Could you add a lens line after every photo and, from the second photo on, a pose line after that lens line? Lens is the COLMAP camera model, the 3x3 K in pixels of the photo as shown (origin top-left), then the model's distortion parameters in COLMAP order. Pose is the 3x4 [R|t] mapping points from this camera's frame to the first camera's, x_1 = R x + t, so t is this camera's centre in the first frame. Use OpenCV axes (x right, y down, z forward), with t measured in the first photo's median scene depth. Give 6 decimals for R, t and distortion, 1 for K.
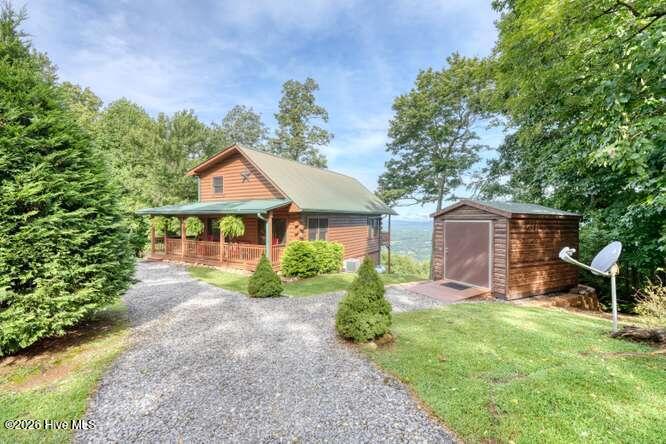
lens RADIAL K [[281.4, 0, 333.0], [0, 281.4, 222.0], [0, 0, 1]] dist [-0.020105, 0.008161]
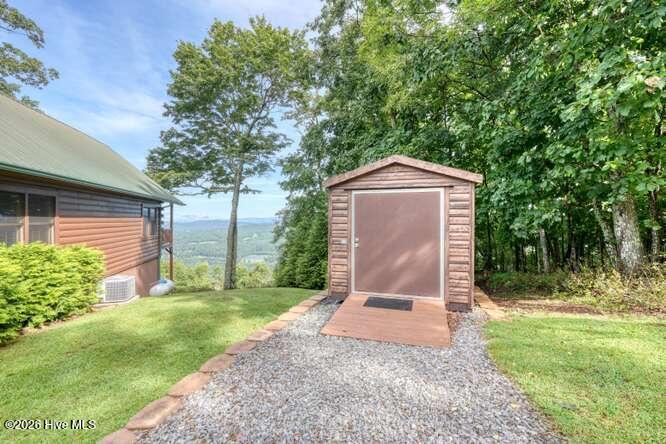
lens RADIAL K [[281.4, 0, 333.0], [0, 281.4, 222.0], [0, 0, 1]] dist [-0.020105, 0.008161]
pose [[0.700947, -0.006245, 0.713186, -0.015247], [0.007157, 0.999973, 0.001722, 0.019815], [-0.713177, 0.003897, 0.700973, 0.222709]]
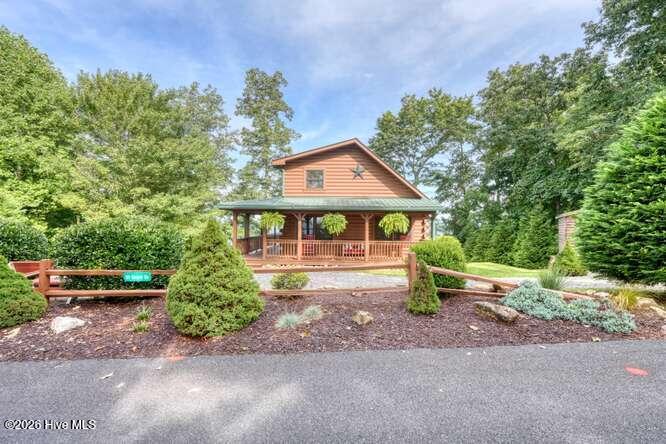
lens RADIAL K [[281.4, 0, 333.0], [0, 281.4, 222.0], [0, 0, 1]] dist [-0.020105, 0.008161]
pose [[0.882331, 0.006389, 0.470586, -0.498897], [0.000757, 0.999887, -0.014994, 0.011613], [-0.470628, 0.013586, 0.882227, 0.121804]]
